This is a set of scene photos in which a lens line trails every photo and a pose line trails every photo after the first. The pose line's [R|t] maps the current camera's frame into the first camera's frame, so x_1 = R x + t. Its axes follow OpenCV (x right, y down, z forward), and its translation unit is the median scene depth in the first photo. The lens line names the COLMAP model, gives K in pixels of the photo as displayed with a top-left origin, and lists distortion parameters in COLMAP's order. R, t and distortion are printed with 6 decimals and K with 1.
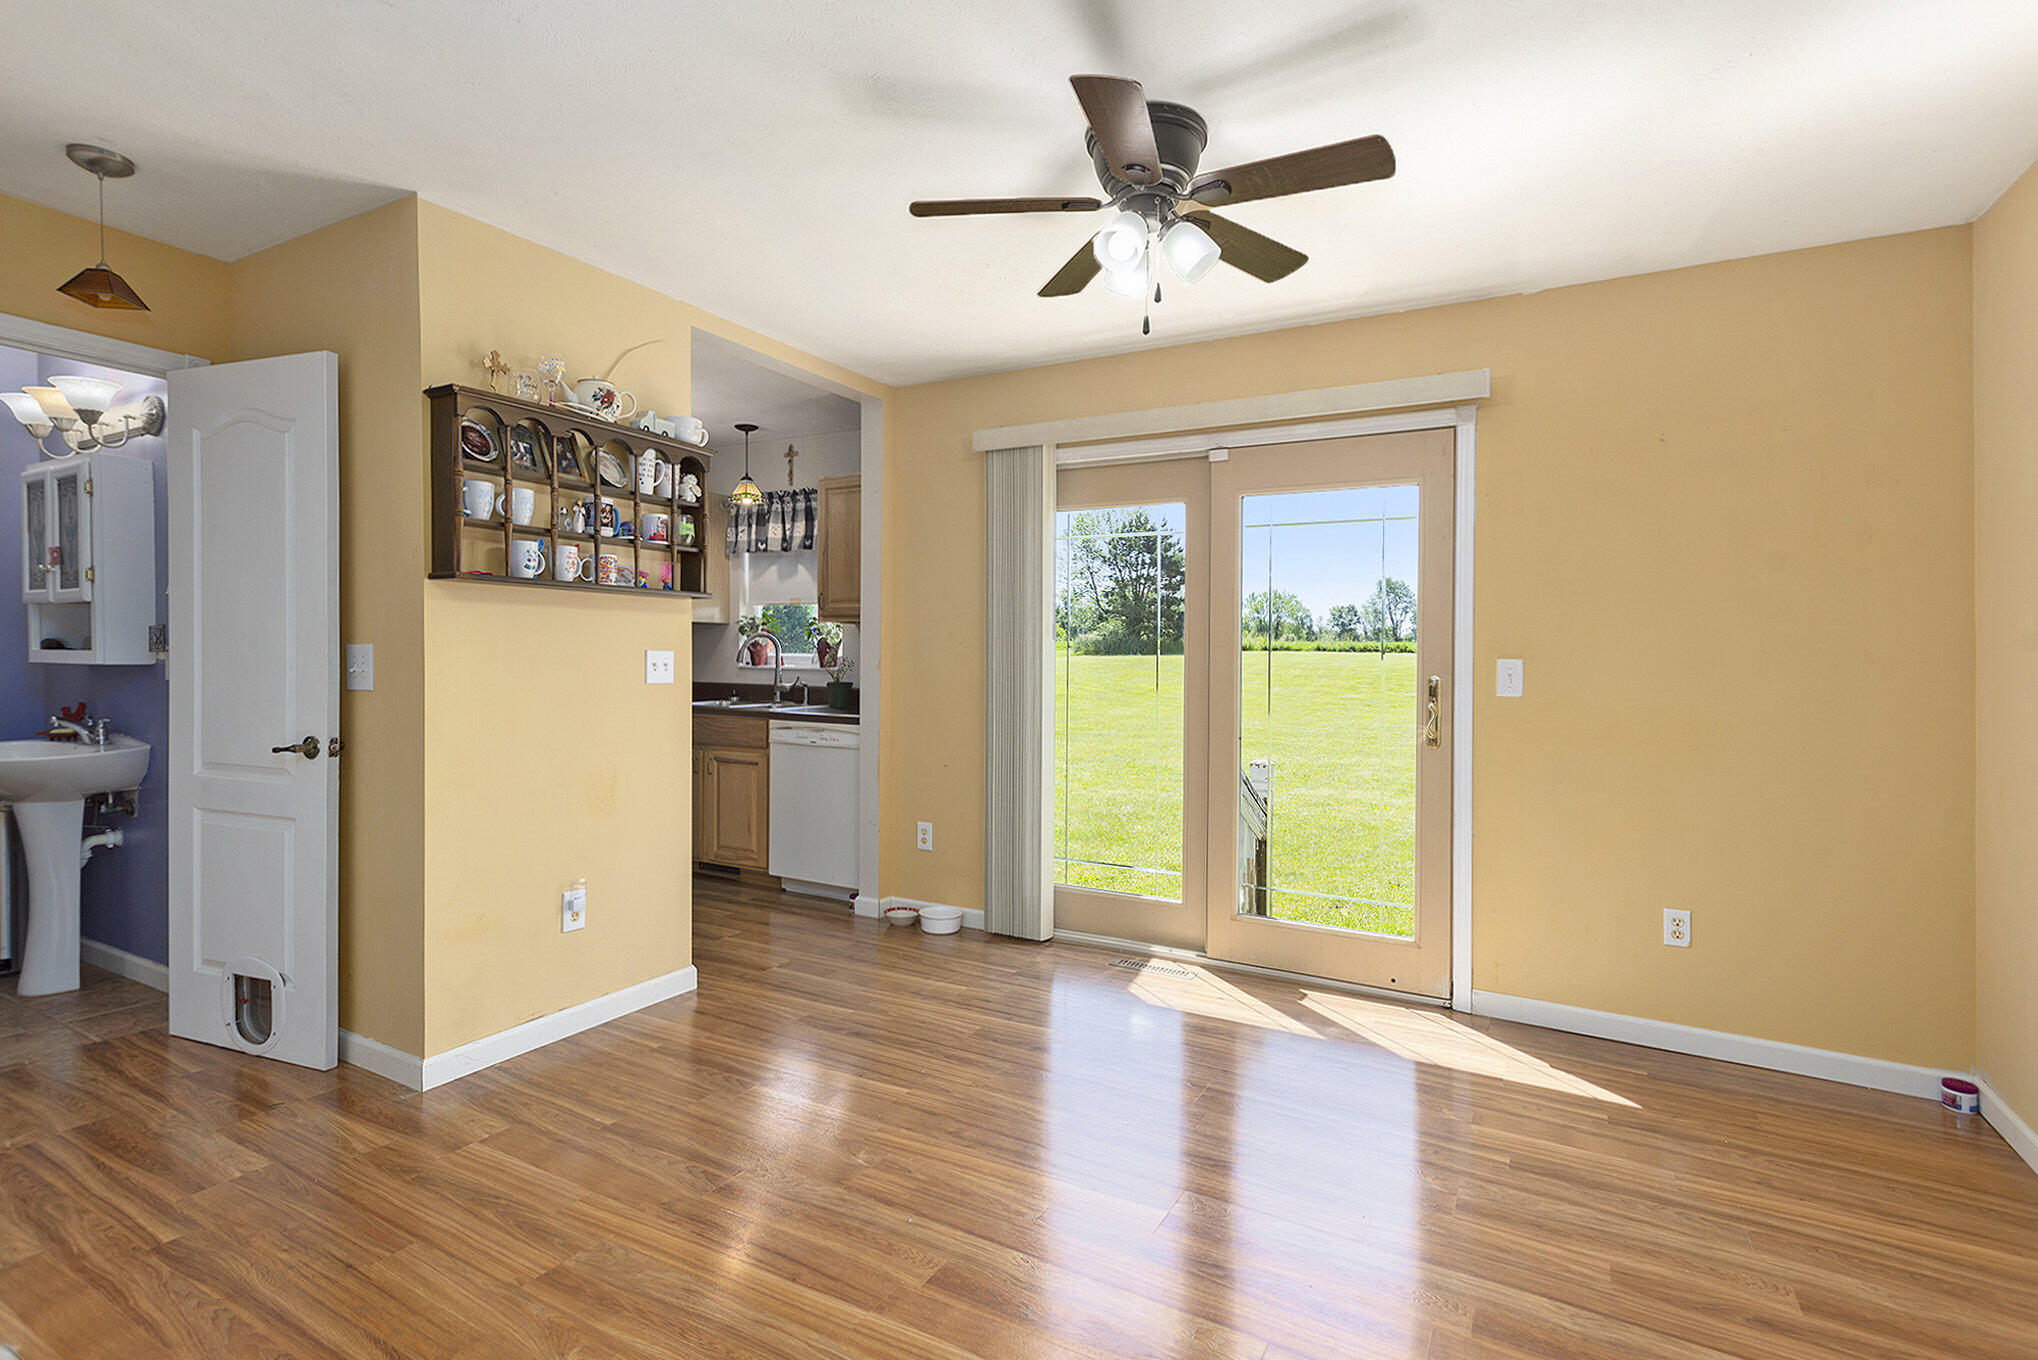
lens RADIAL K [[955.7, 0, 1006.2], [0, 955.7, 655.8], [0, 0, 1]] dist [0.011953, -0.000173]
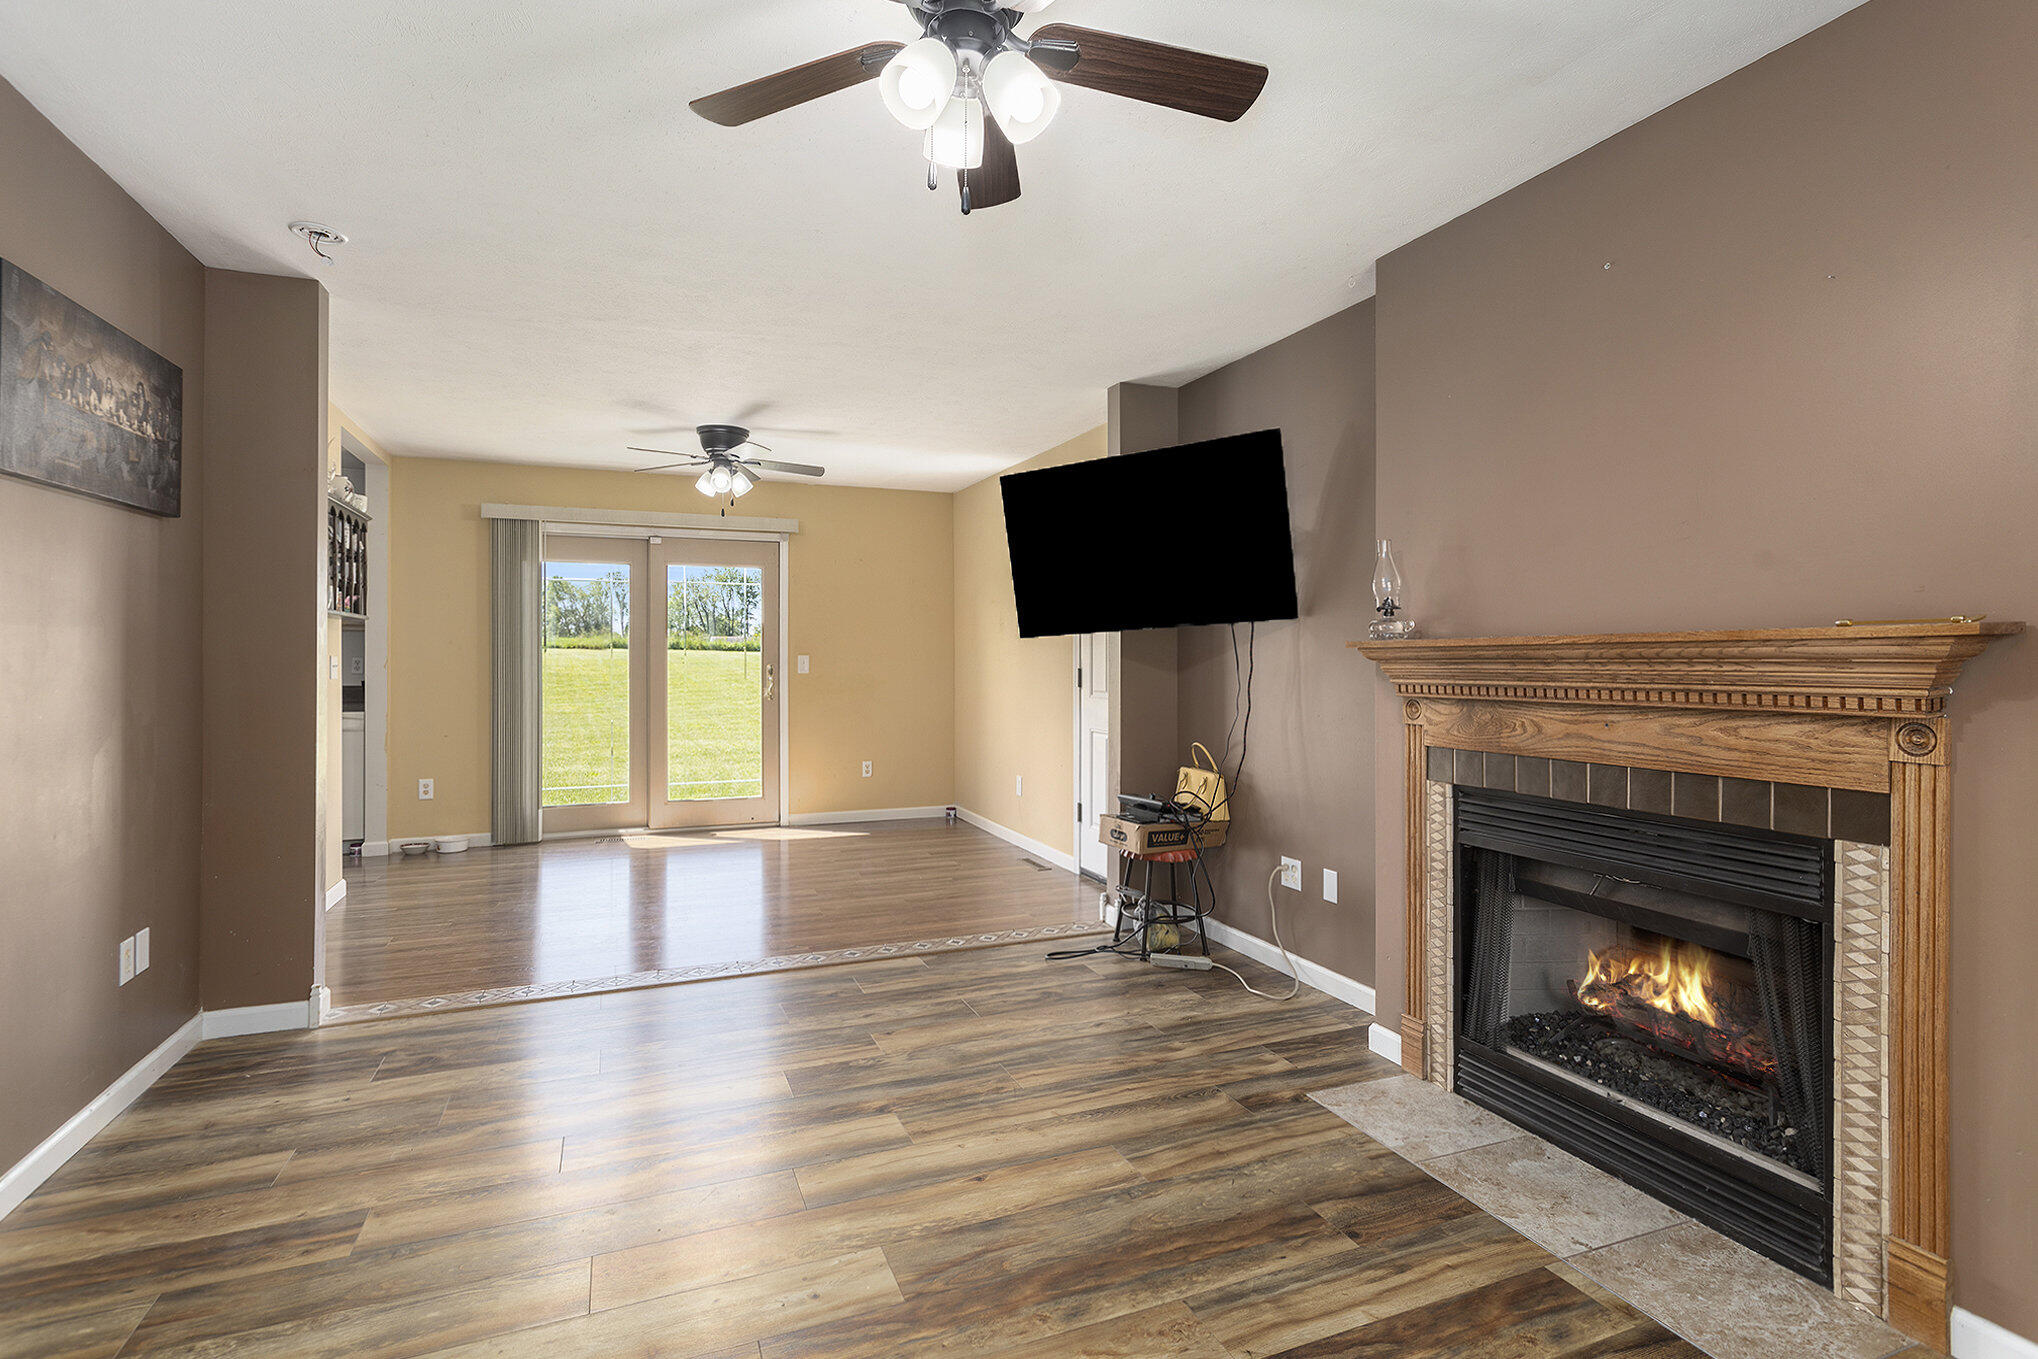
lens RADIAL K [[955.7, 0, 1006.2], [0, 955.7, 655.3], [0, 0, 1]] dist [0.011953, -0.000173]
pose [[0.620565, -0.011756, 0.784067, -0.595720], [0.005125, 0.999927, 0.010937, -0.012499], [-0.784139, -0.002768, 0.620580, -0.462605]]
